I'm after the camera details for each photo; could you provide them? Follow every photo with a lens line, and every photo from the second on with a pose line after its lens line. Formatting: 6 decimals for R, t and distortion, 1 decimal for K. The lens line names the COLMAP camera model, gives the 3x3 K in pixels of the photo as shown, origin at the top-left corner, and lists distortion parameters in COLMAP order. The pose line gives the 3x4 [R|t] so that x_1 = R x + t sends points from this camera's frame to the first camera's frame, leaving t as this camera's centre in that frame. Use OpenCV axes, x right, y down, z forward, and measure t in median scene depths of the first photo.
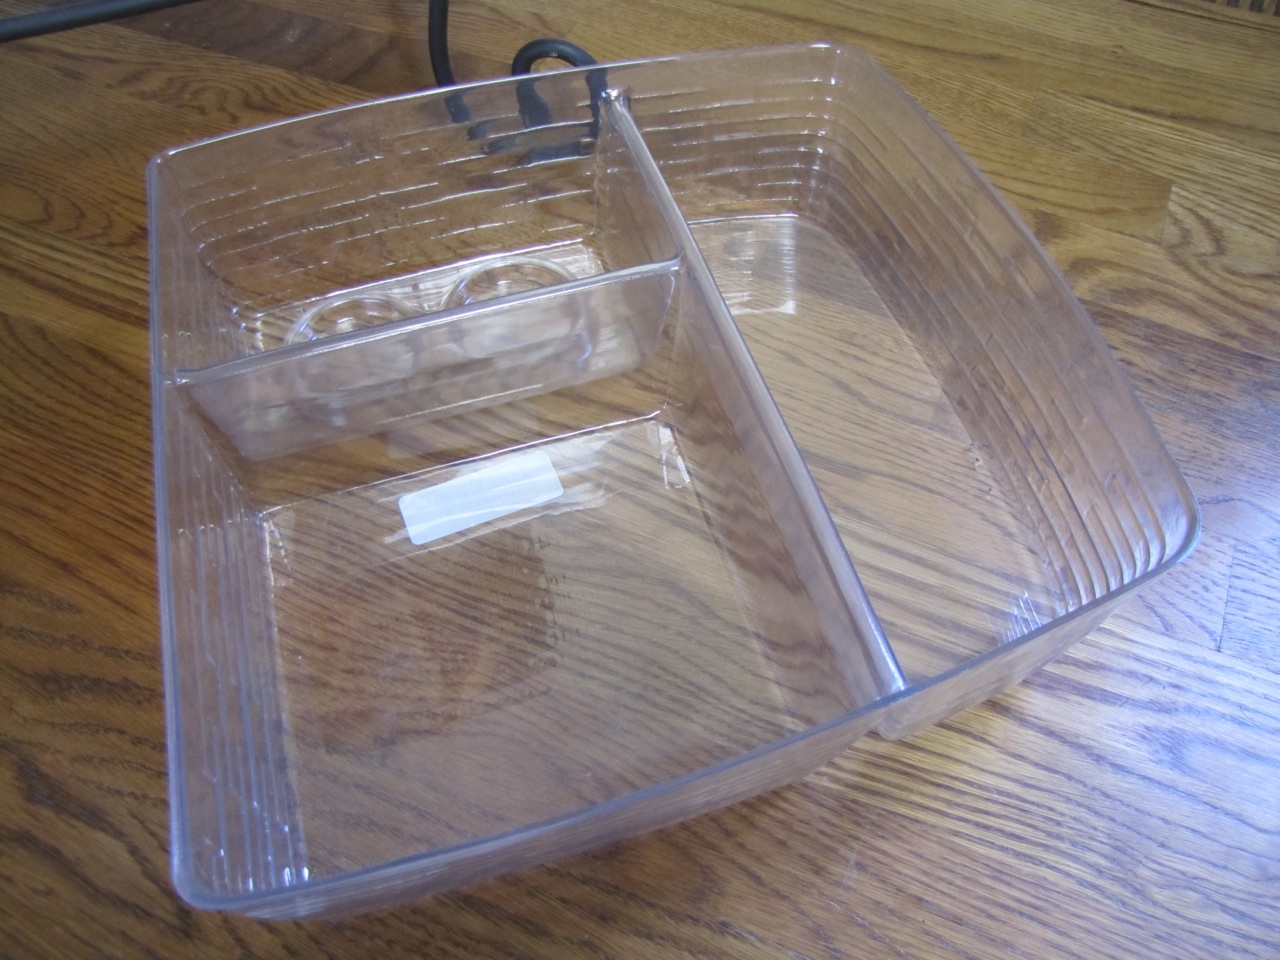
lens RADIAL K [[1060.2, 0, 629.9], [0, 1060.2, 476.5], [0, 0, 1]] dist [-0.187590, 0.157456]
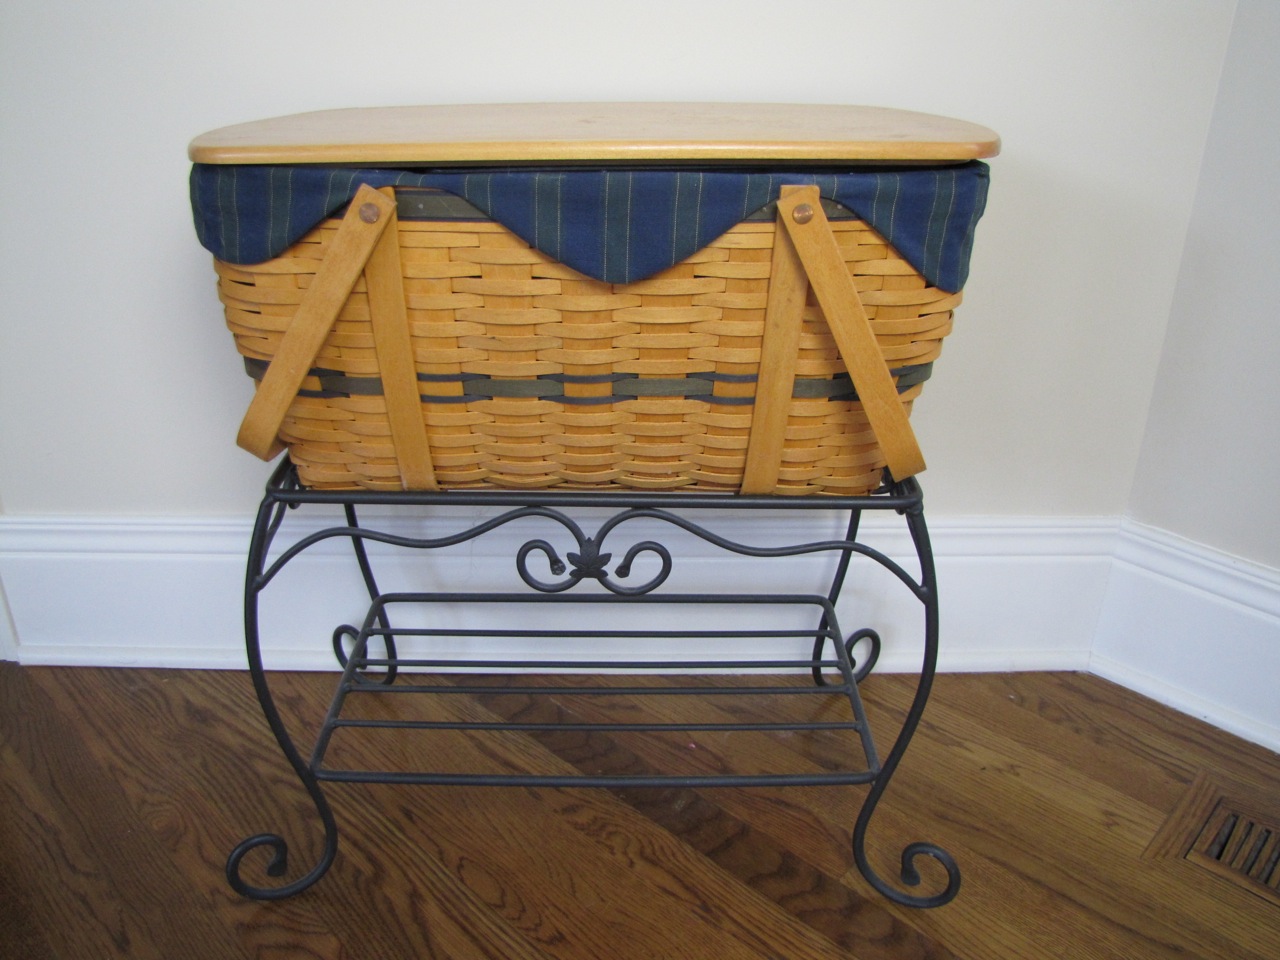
lens RADIAL K [[1060.2, 0, 636.8], [0, 1060.2, 466.3], [0, 0, 1]] dist [-0.187590, 0.157456]
pose [[0.943328, 0.159630, -0.290946, -0.035155], [-0.284925, 0.839069, -0.463445, -0.155456], [0.170144, 0.520079, 0.837000, -0.650564]]
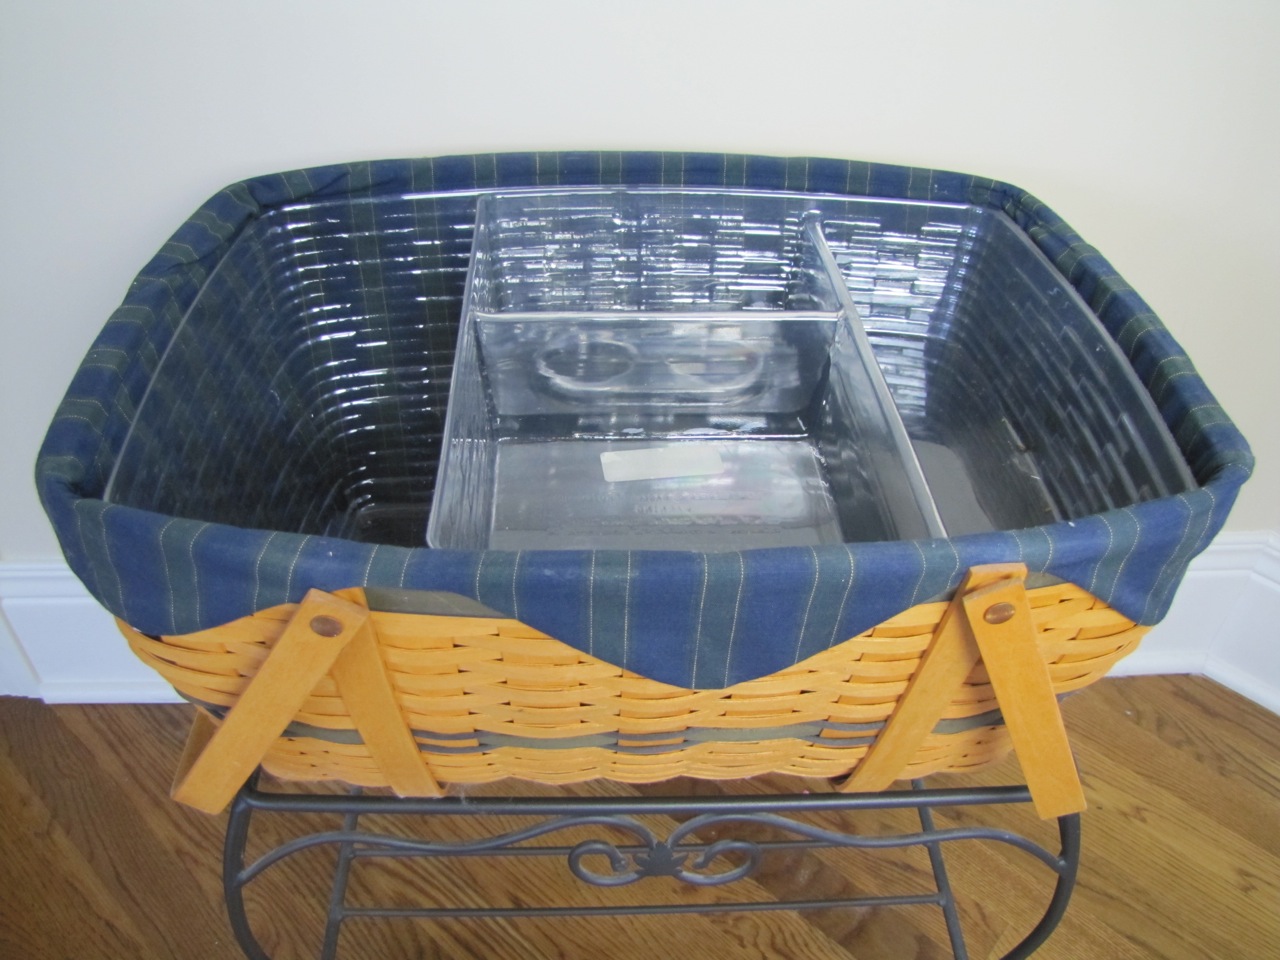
lens RADIAL K [[1060.2, 0, 625.4], [0, 1060.2, 461.3], [0, 0, 1]] dist [-0.187590, 0.157456]
pose [[0.954814, 0.215120, -0.205069, -0.485043], [-0.262042, 0.934901, -0.239361, -0.686588], [0.140228, 0.282282, 0.949027, -0.658298]]
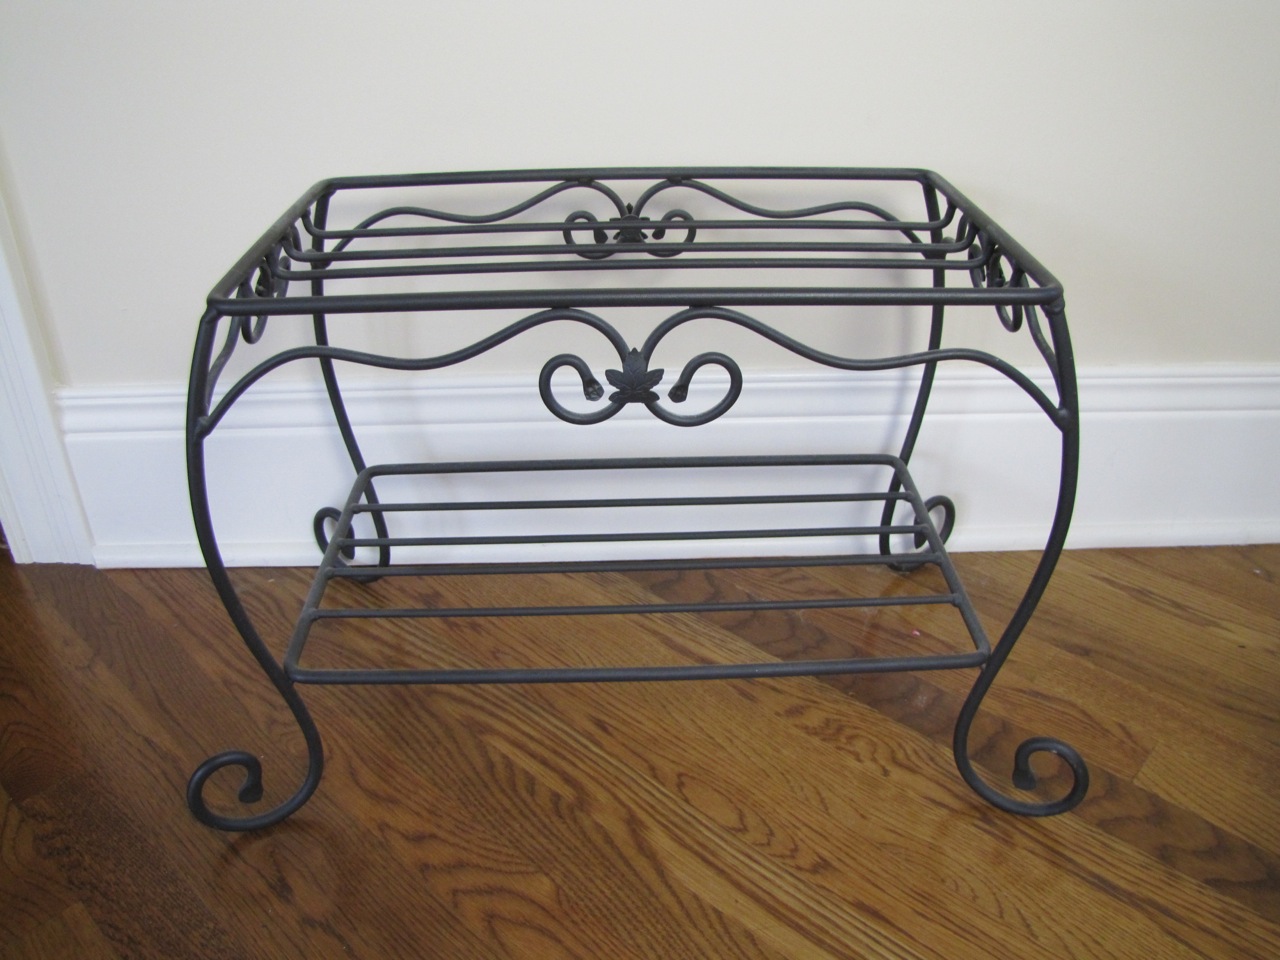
lens RADIAL K [[1060.2, 0, 636.2], [0, 1060.2, 476.5], [0, 0, 1]] dist [-0.187590, 0.157456]
pose [[0.947637, 0.162769, -0.274756, -0.436081], [-0.264742, 0.881559, -0.390851, -0.105793], [0.178595, 0.443124, 0.878490, -0.366033]]
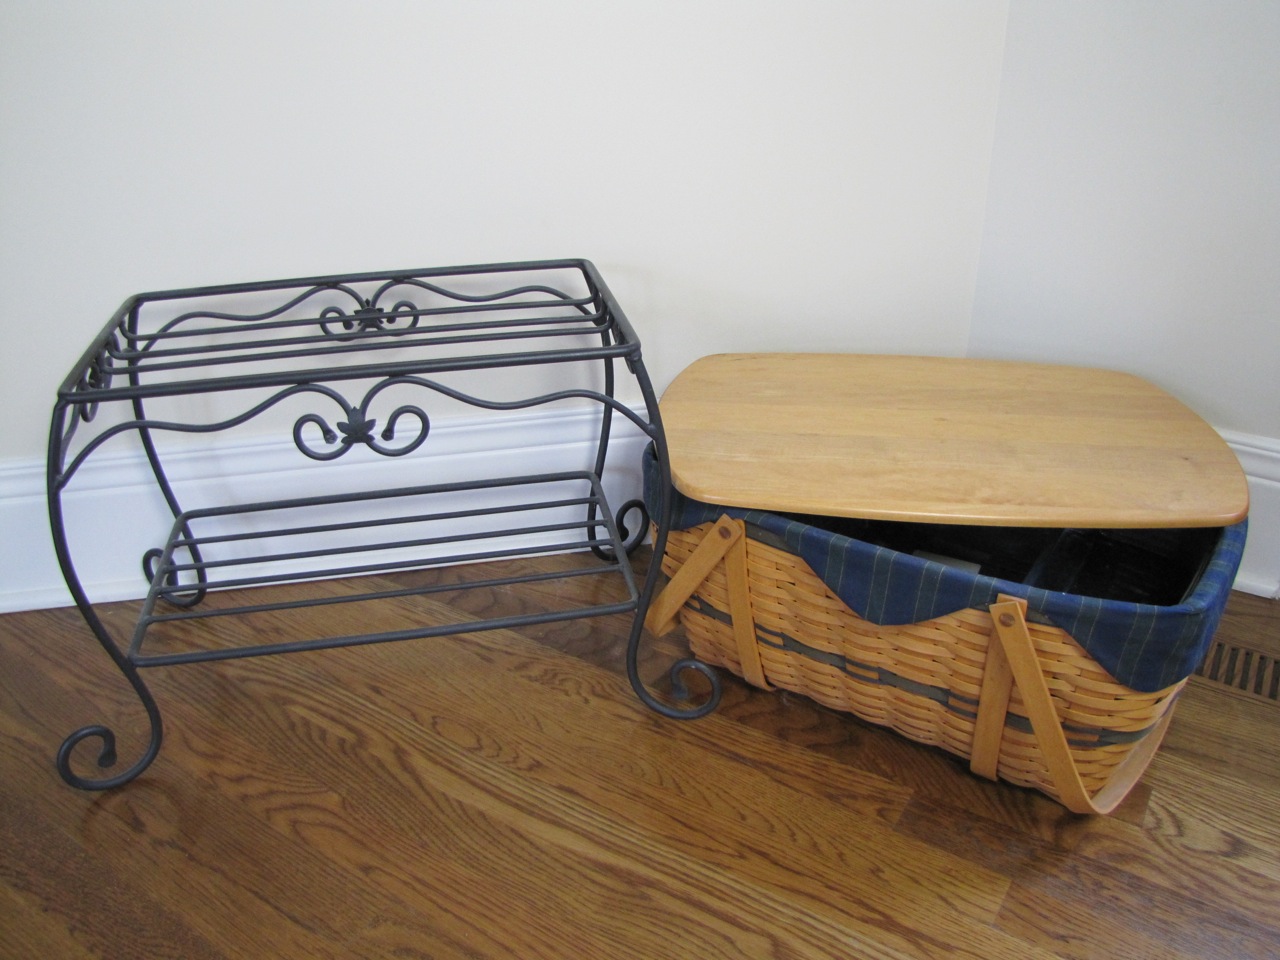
lens RADIAL K [[1060.2, 0, 638.4], [0, 1060.2, 471.4], [0, 0, 1]] dist [-0.187590, 0.157456]
pose [[0.989379, 0.071399, -0.126617, -0.123069], [-0.122852, 0.876317, -0.465807, 0.131197], [0.077698, 0.476415, 0.875781, -0.788502]]
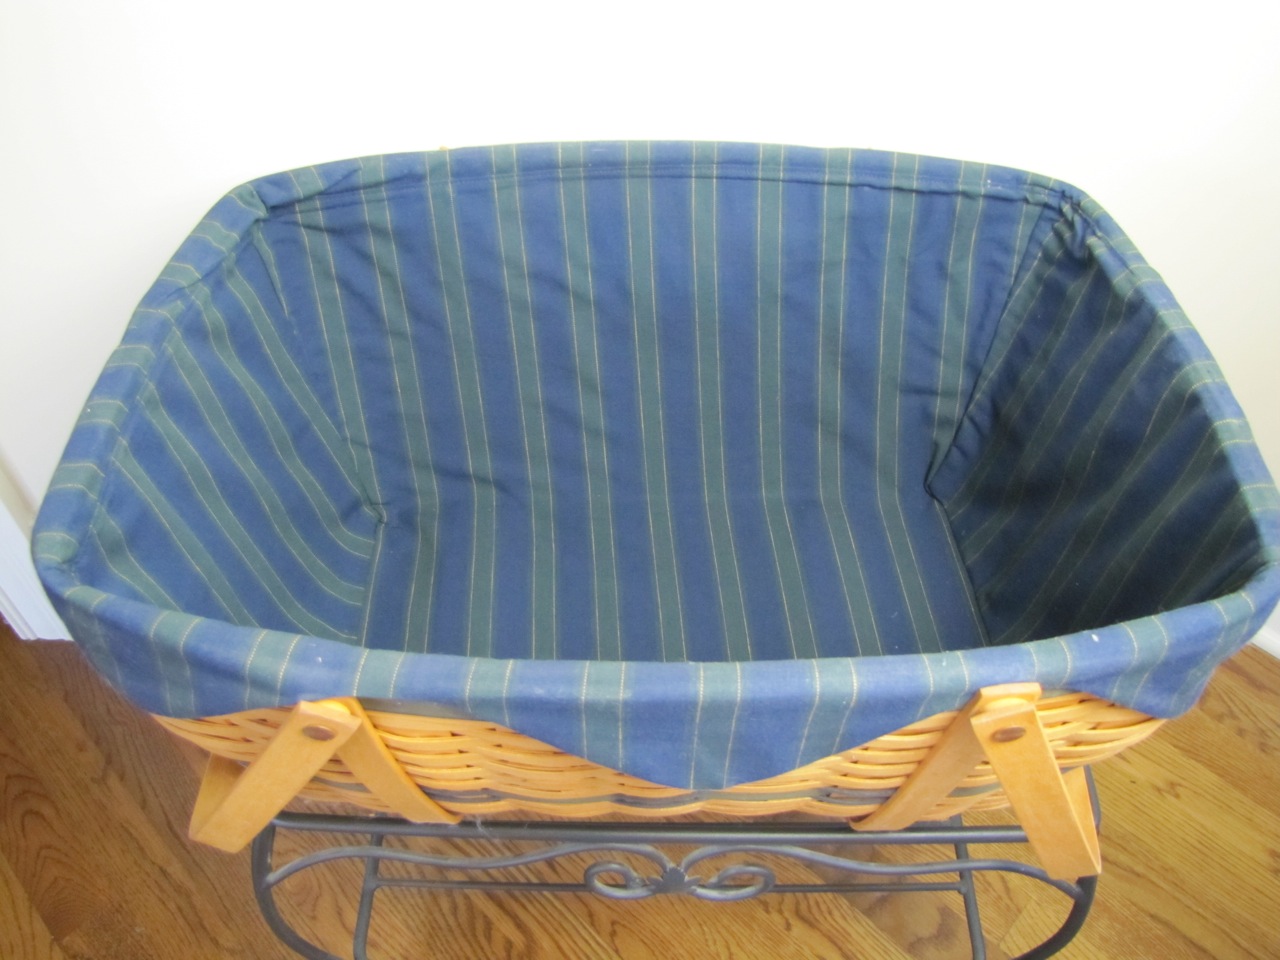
lens RADIAL K [[1060.2, 0, 632.7], [0, 1060.2, 469.9], [0, 0, 1]] dist [-0.187590, 0.157456]
pose [[0.940373, 0.255185, -0.224899, -0.488276], [-0.283774, 0.953117, -0.105077, -0.851545], [0.187541, 0.162632, 0.968700, -0.648587]]
